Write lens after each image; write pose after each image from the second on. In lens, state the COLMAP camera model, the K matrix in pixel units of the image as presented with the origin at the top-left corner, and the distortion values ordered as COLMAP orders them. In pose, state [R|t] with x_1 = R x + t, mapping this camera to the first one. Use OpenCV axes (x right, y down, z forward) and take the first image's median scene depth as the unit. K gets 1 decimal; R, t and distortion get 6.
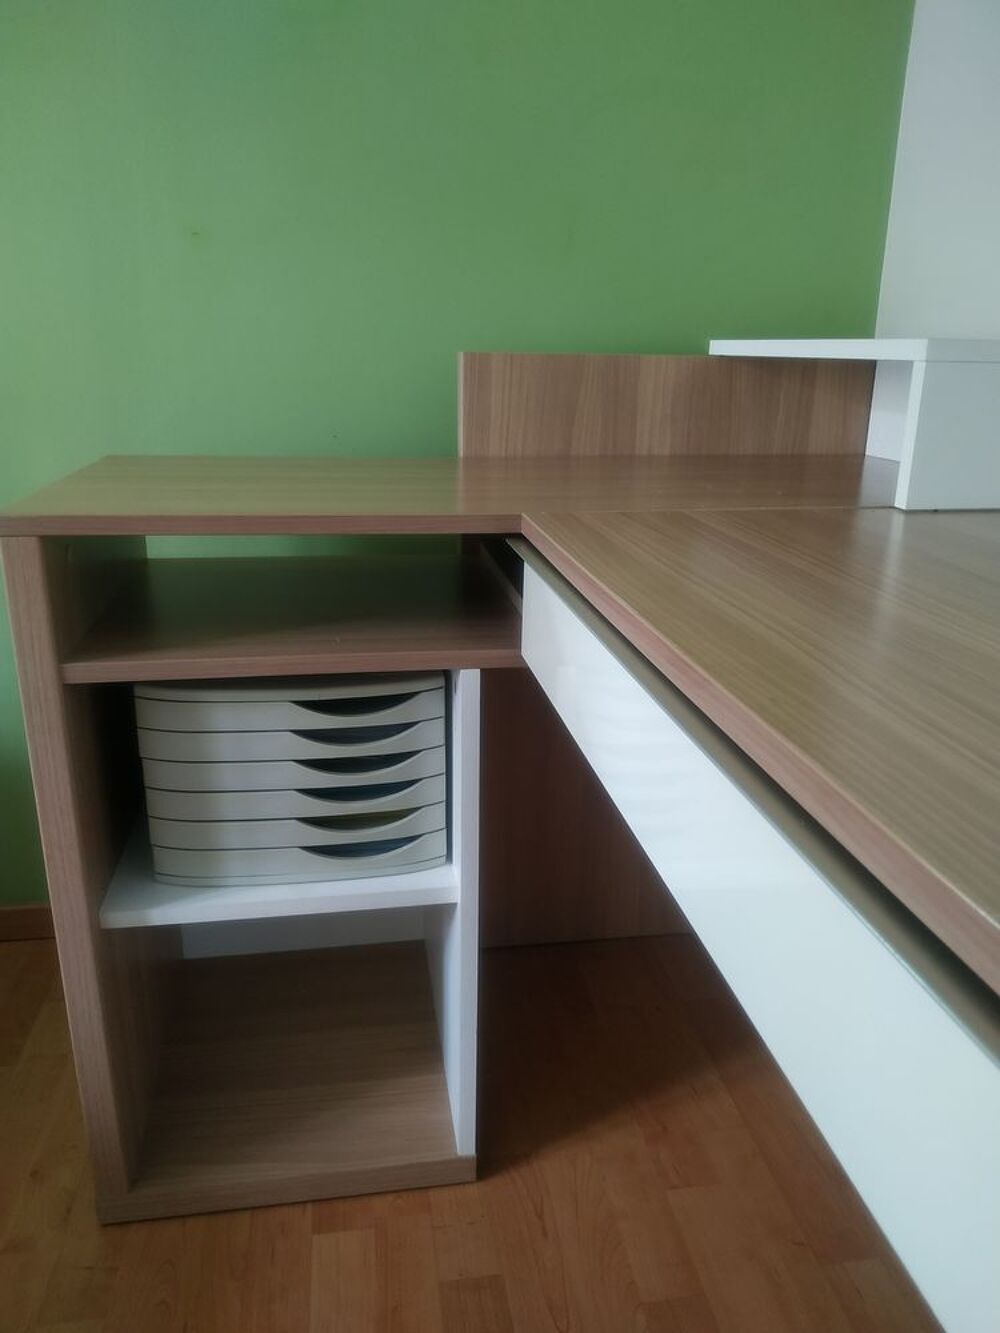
lens RADIAL K [[976.2, 0, 497.0], [0, 976.2, 670.5], [0, 0, 1]] dist [0.005983, -0.010691]
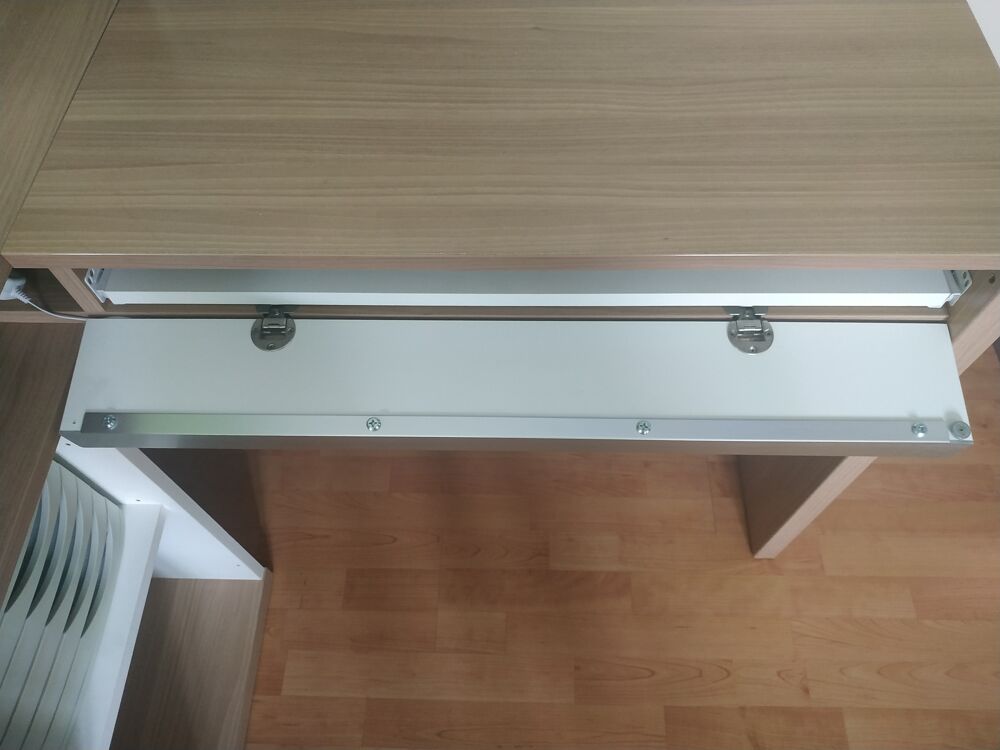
lens RADIAL K [[741.8, 0, 500.0], [0, 741.8, 375.0], [0, 0, 1]] dist [-0.010812, -0.002740]
pose [[0.180307, -0.859040, 0.479103, -0.252901], [0.333957, 0.511618, 0.791656, -0.404389], [-0.925182, 0.017259, 0.379131, 0.307265]]
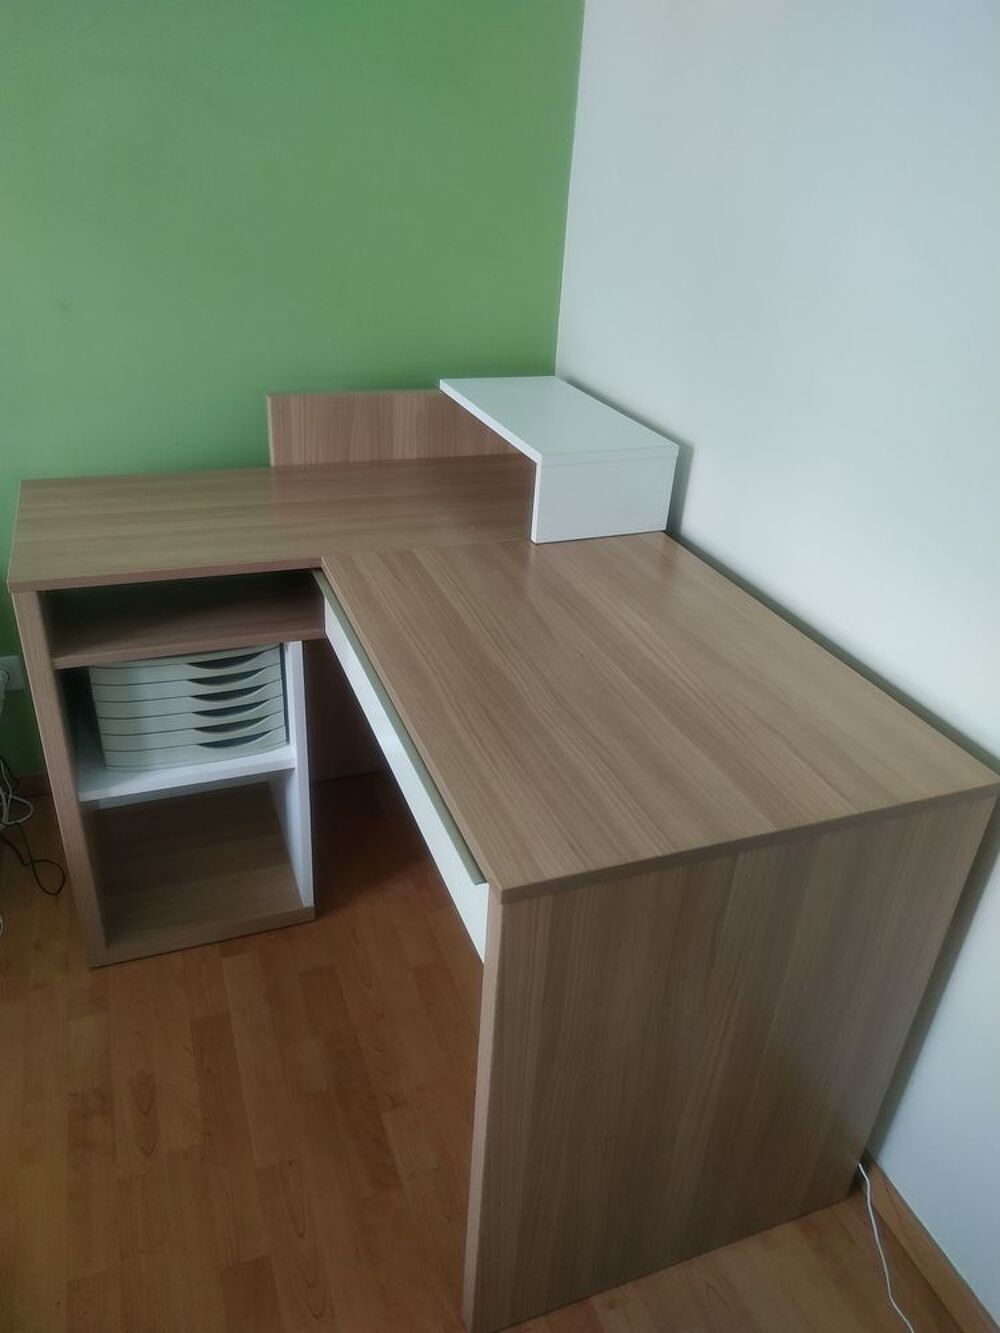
lens RADIAL K [[976.2, 0, 497.0], [0, 976.2, 670.5], [0, 0, 1]] dist [0.005983, -0.010691]
pose [[0.979015, -0.062204, 0.194060, -0.015502], [0.022968, 0.979888, 0.198222, -0.259398], [-0.202487, -0.189606, 0.960754, -0.677839]]
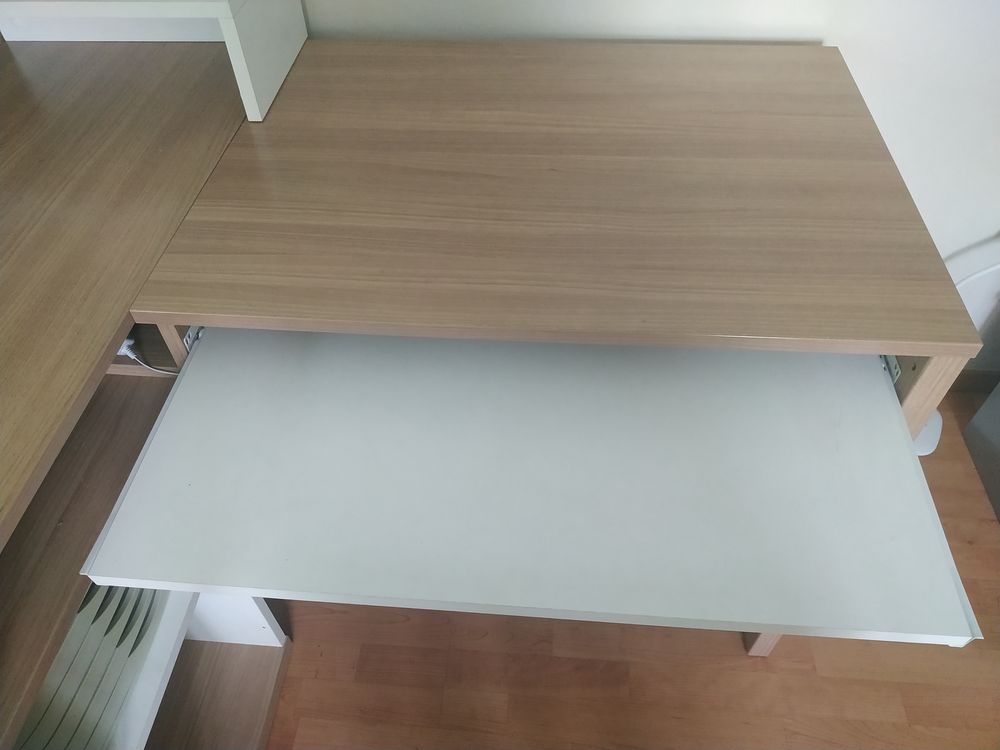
lens RADIAL K [[732.4, 0, 498.1], [0, 732.4, 372.7], [0, 0, 1]] dist [0.005983, -0.010691]
pose [[0.239916, -0.740649, 0.627598, -0.383182], [0.329728, 0.670217, 0.664898, -0.453182], [-0.913083, 0.047417, 0.405009, 0.248450]]
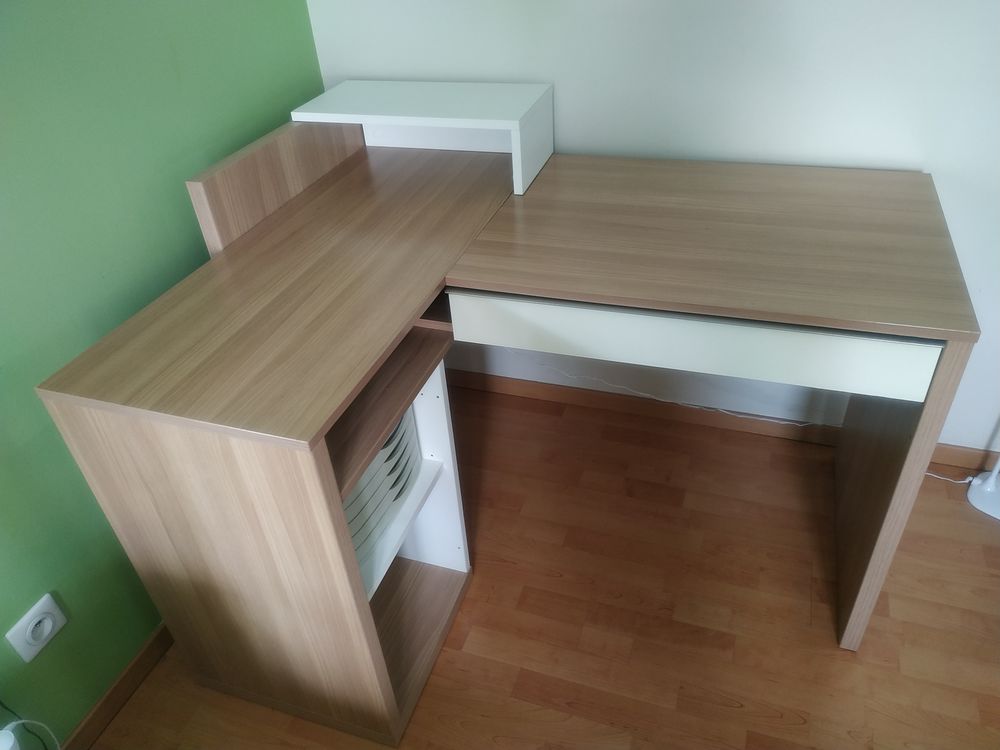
lens RADIAL K [[732.4, 0, 498.1], [0, 732.4, 372.7], [0, 0, 1]] dist [0.005983, -0.010691]
pose [[0.471051, -0.557531, 0.683571, -0.870646], [0.345463, 0.829630, 0.438599, -0.513917], [-0.811644, 0.029546, 0.583405, 0.072172]]
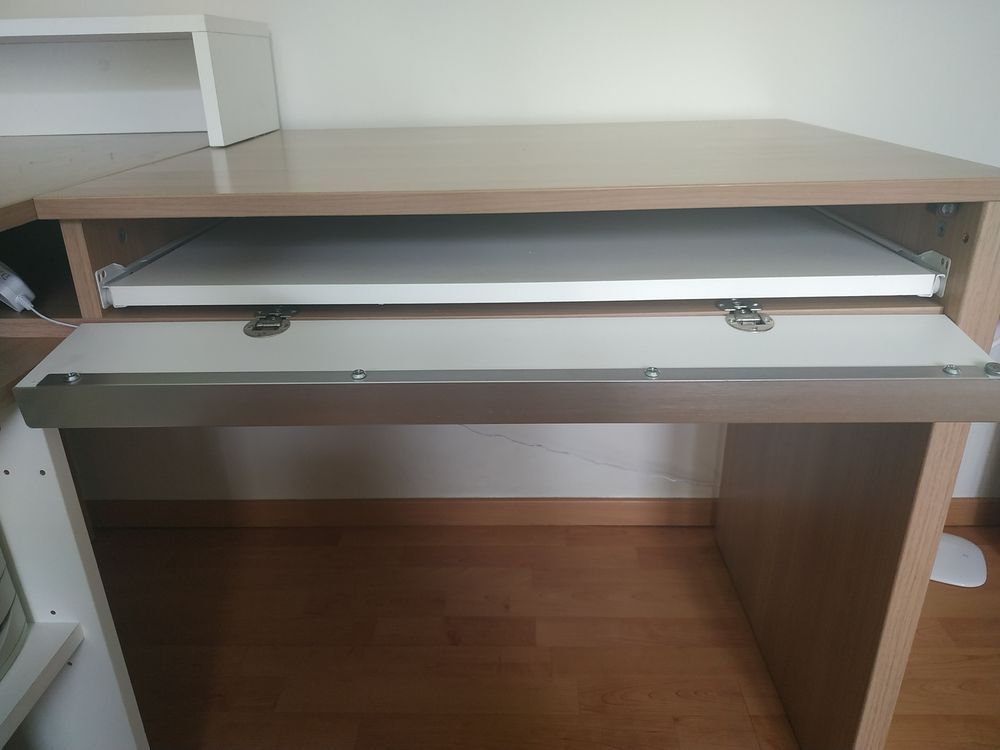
lens RADIAL K [[732.4, 0, 498.1], [0, 732.4, 372.7], [0, 0, 1]] dist [0.005983, -0.010691]
pose [[0.182016, -0.403574, 0.896660, -0.494379], [0.329792, 0.884129, 0.330988, -0.087012], [-0.926341, 0.235466, 0.294021, 0.372913]]
